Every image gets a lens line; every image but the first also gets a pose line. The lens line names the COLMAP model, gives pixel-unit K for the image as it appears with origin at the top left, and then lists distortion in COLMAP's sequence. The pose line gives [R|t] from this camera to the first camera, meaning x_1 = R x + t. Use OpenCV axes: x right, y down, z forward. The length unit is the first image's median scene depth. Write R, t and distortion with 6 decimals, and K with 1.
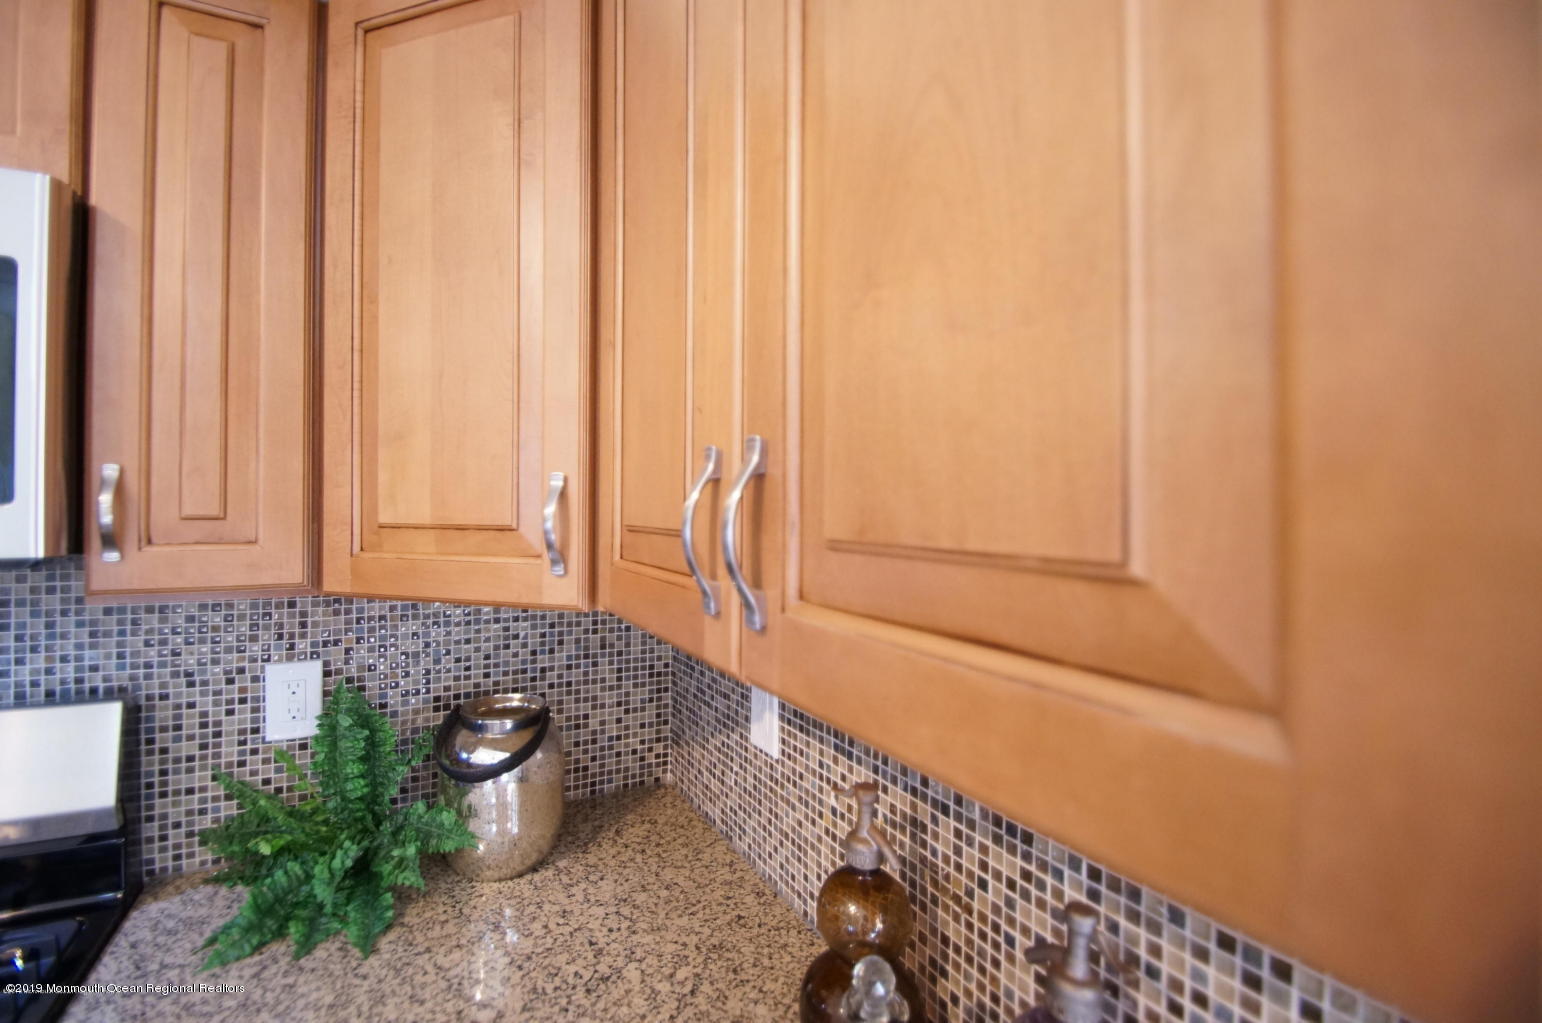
lens RADIAL K [[682.4, 0, 747.1], [0, 682.4, 502.7], [0, 0, 1]] dist [-0.000410, -0.009090]
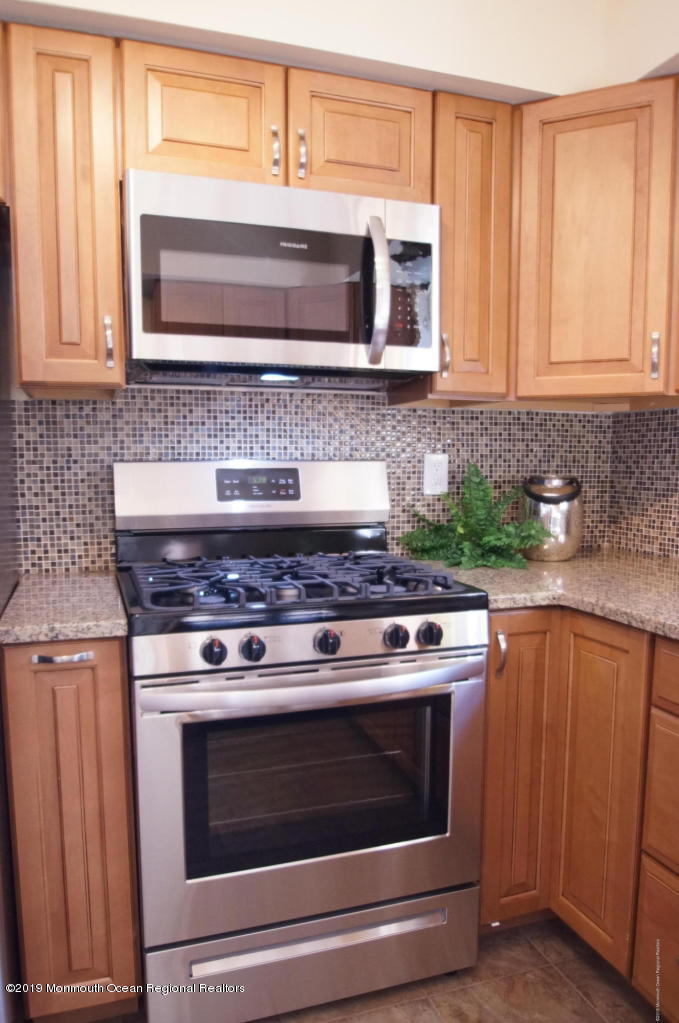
lens RADIAL K [[749.7, 0, 327.5], [0, 749.7, 547.4], [0, 0, 1]] dist [-0.048138, -0.005093]
pose [[0.988191, 0.011553, -0.152792, -0.660087], [0.007183, 0.992565, 0.121506, 0.243536], [0.153060, -0.121168, 0.980760, -1.131001]]
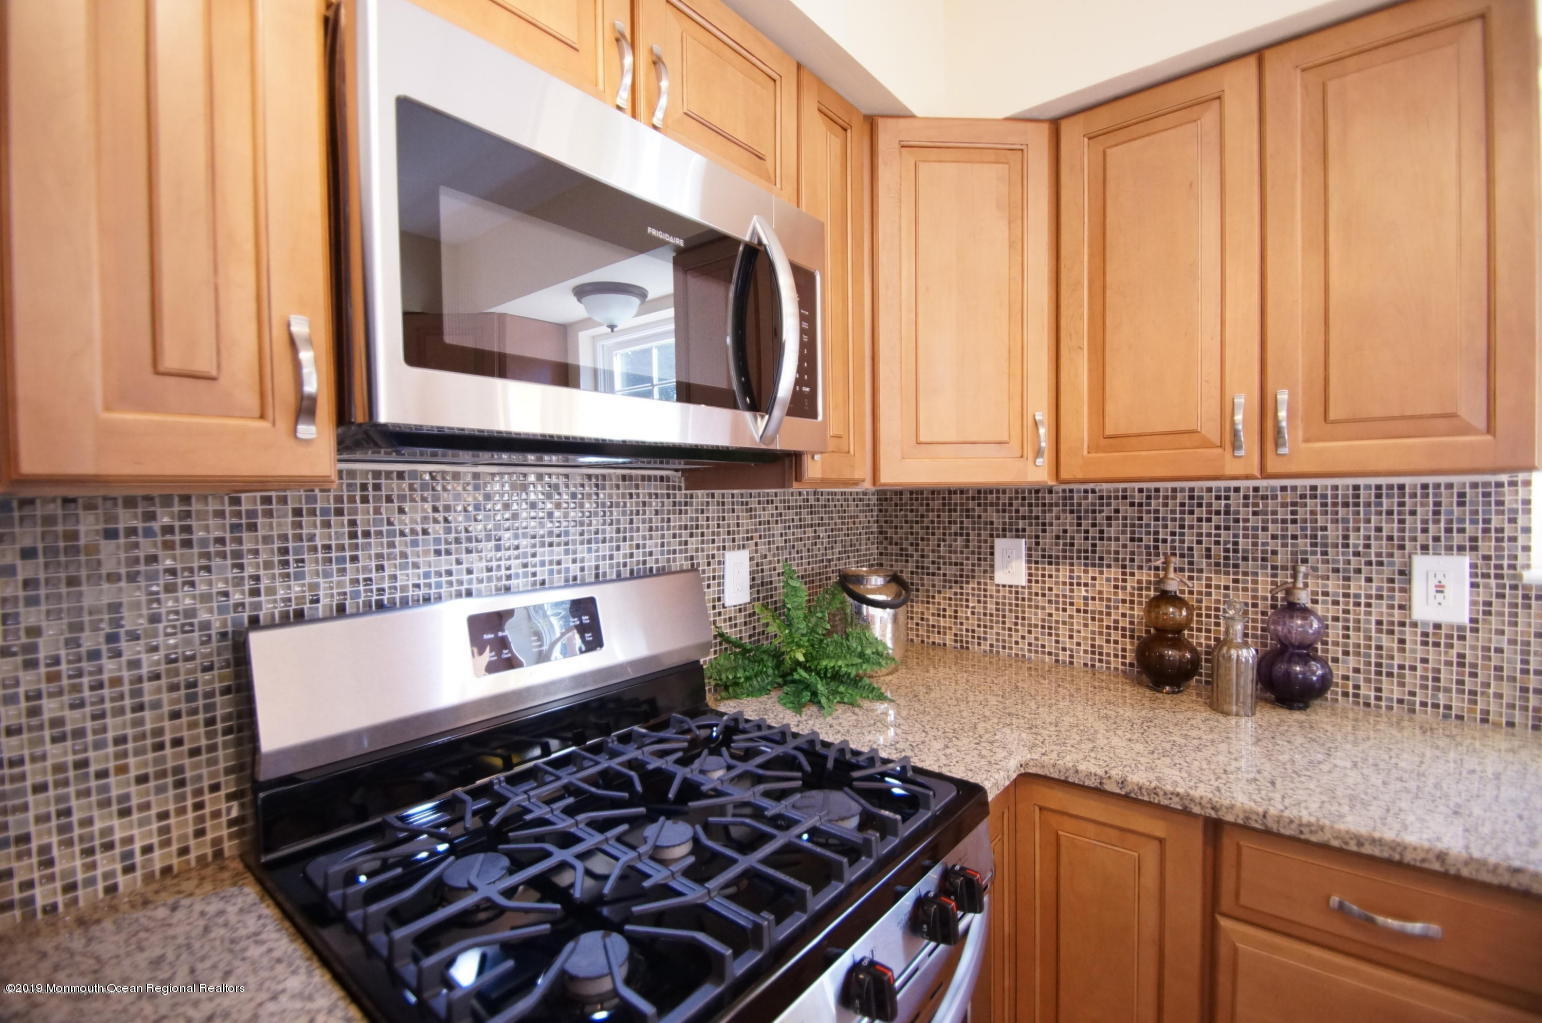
lens RADIAL K [[682.4, 0, 749.6], [0, 682.4, 513.3], [0, 0, 1]] dist [-0.000410, -0.009090]
pose [[0.925169, -0.029721, 0.378391, -1.208120], [0.017180, 0.999187, 0.036476, 0.107014], [-0.379167, -0.027246, 0.924927, -0.334256]]
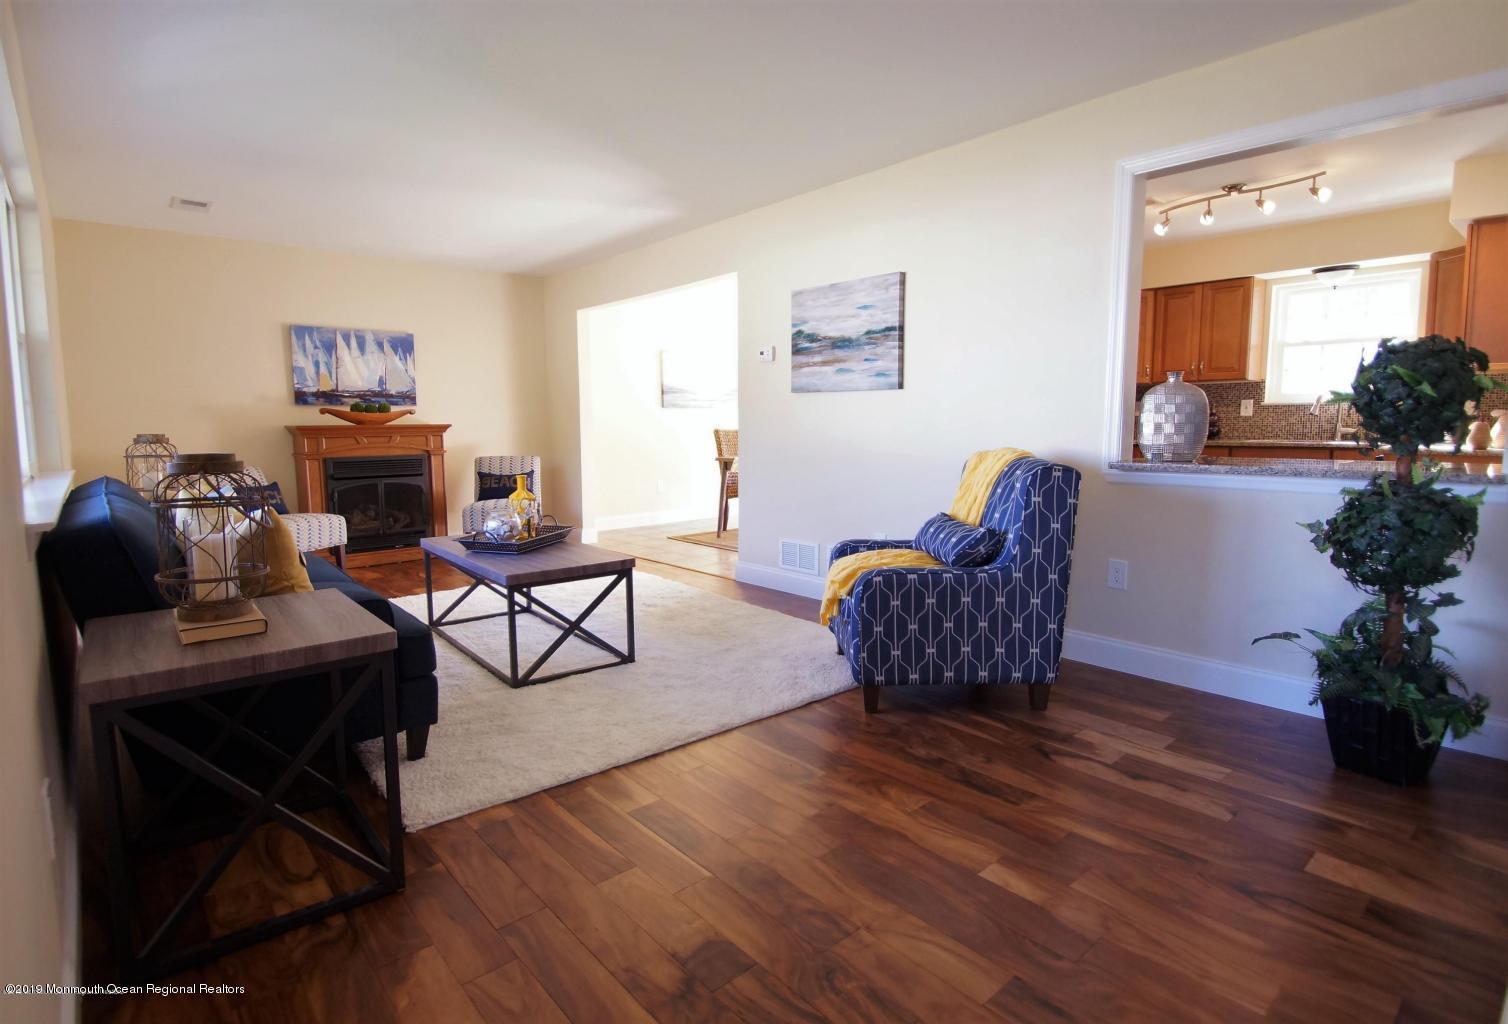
lens RADIAL K [[759.6, 0, 747.3], [0, 759.6, 510.8], [0, 0, 1]] dist [-0.010645, -0.009039]
pose [[0.974570, -0.044302, 0.219662, -4.464462], [0.016243, 0.991650, 0.127933, 0.284391], [-0.223496, -0.121112, 0.967151, -4.333545]]
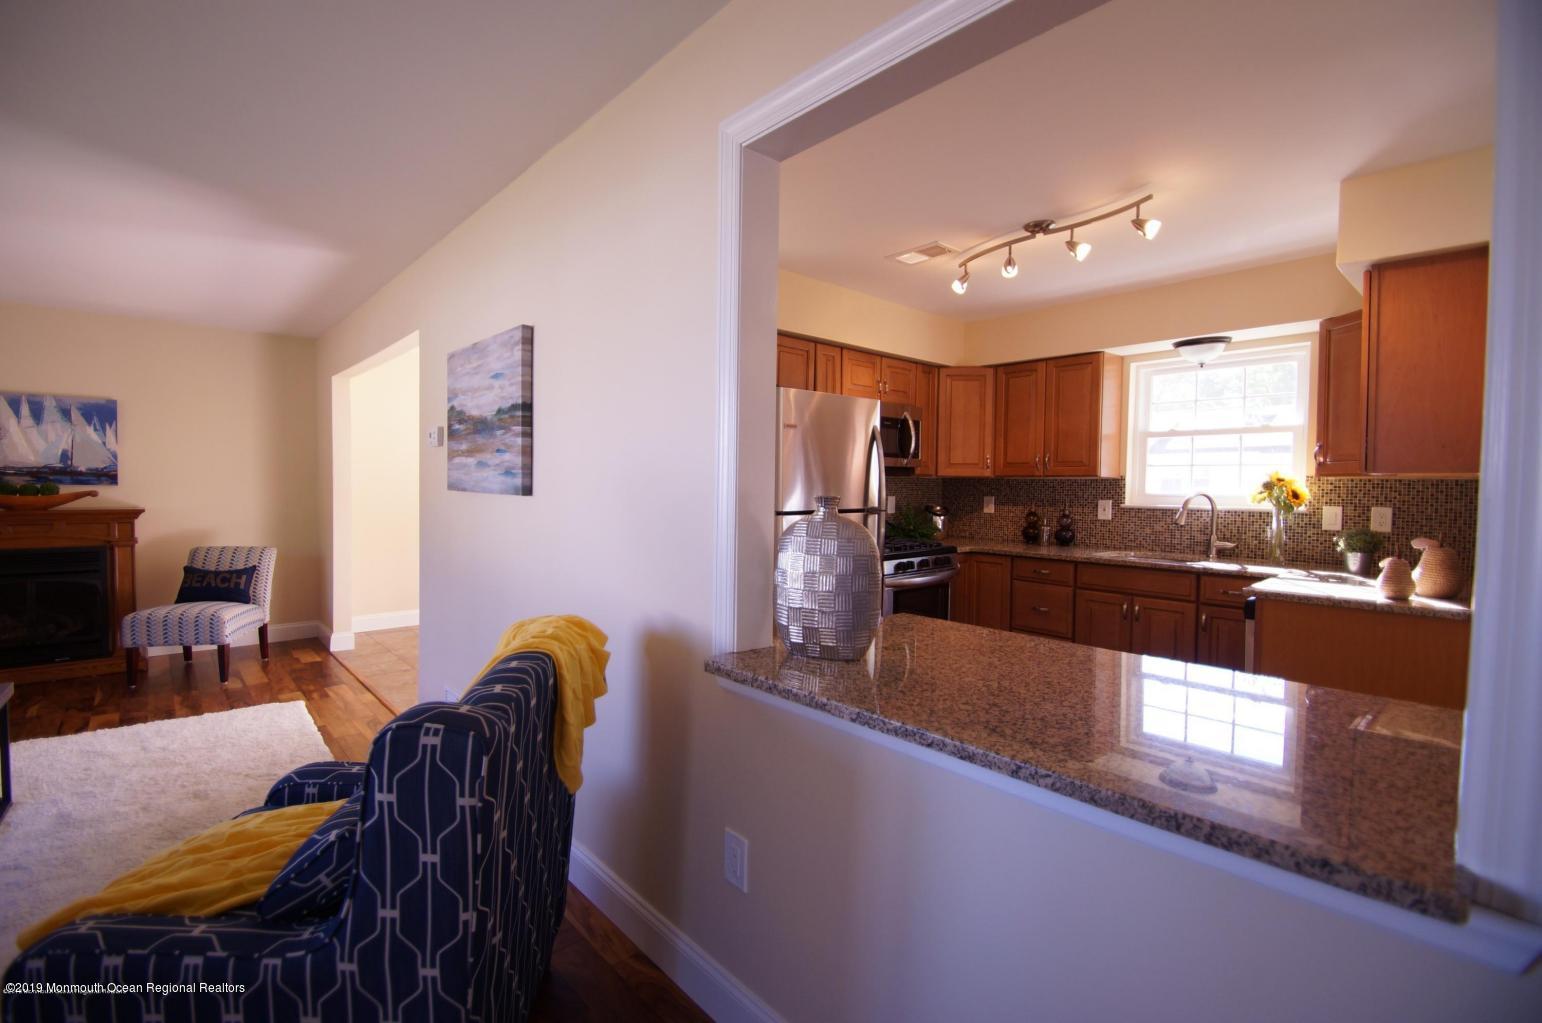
lens RADIAL K [[682.4, 0, 741.7], [0, 682.4, 507.3], [0, 0, 1]] dist [-0.000410, -0.009090]
pose [[0.973381, -0.005979, 0.229114, -2.703787], [-0.004464, 0.998975, 0.045037, 0.113602], [-0.229149, -0.044861, 0.972357, -3.188231]]
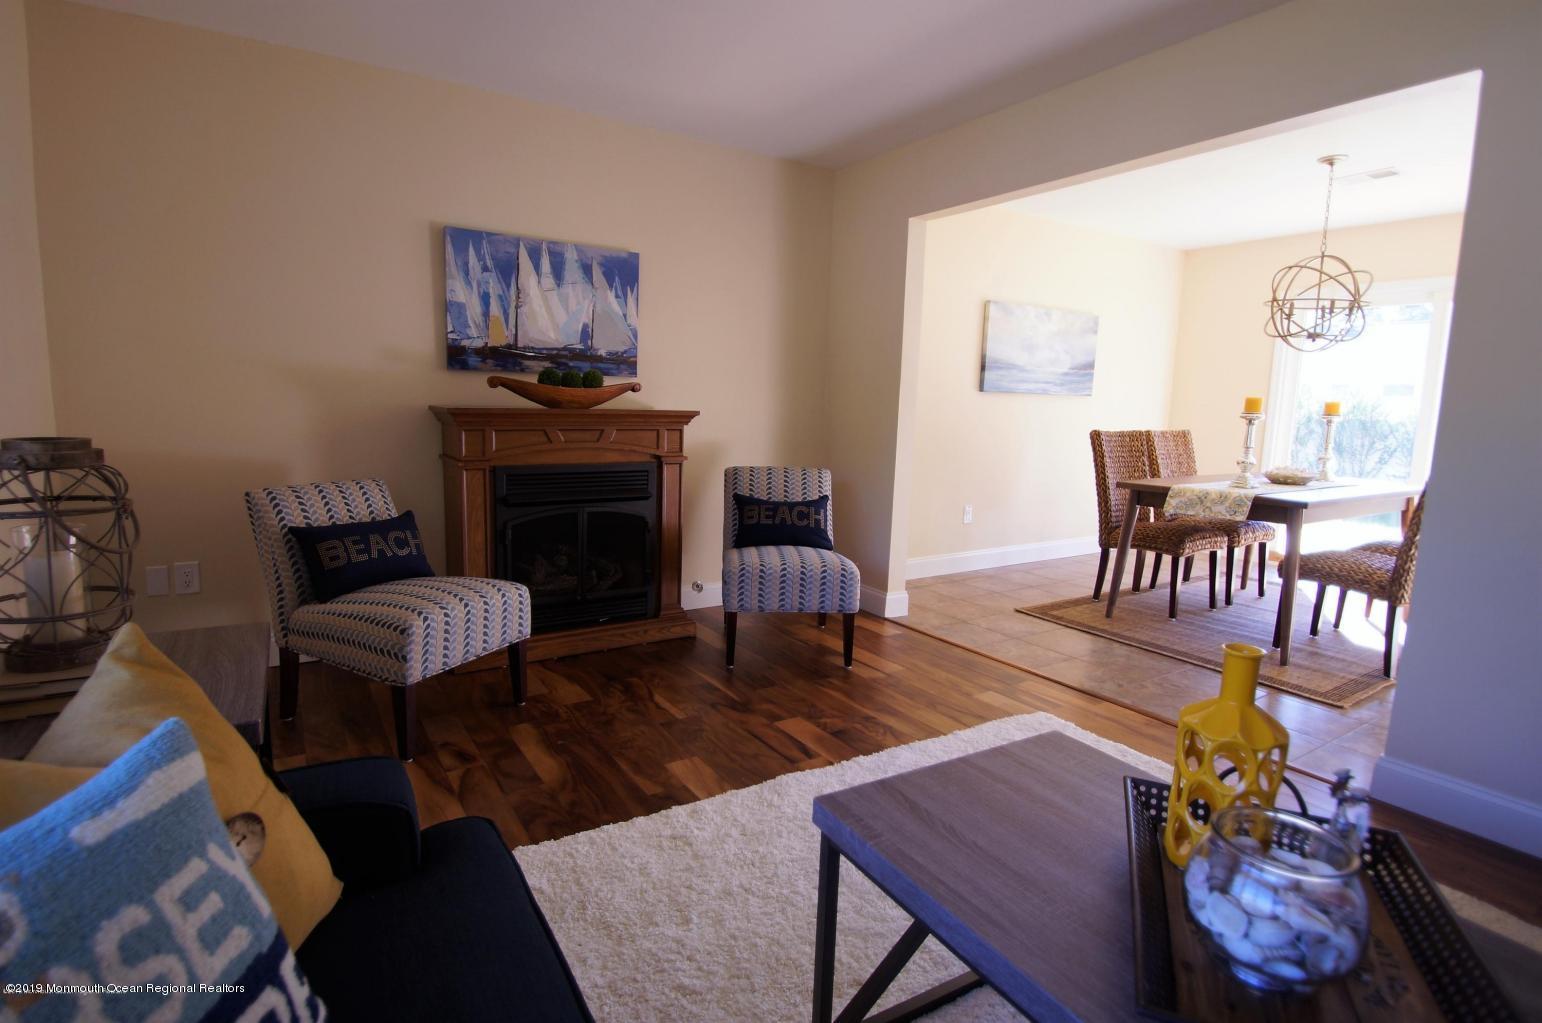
lens RADIAL K [[753.9, 0, 736.1], [0, 753.9, 515.8], [0, 0, 1]] dist [-0.030030, -0.001017]
pose [[0.998105, 0.002661, 0.061475, -5.394663], [-0.012382, 0.987314, 0.158299, 0.262710], [-0.060274, -0.158760, 0.985476, -1.506558]]
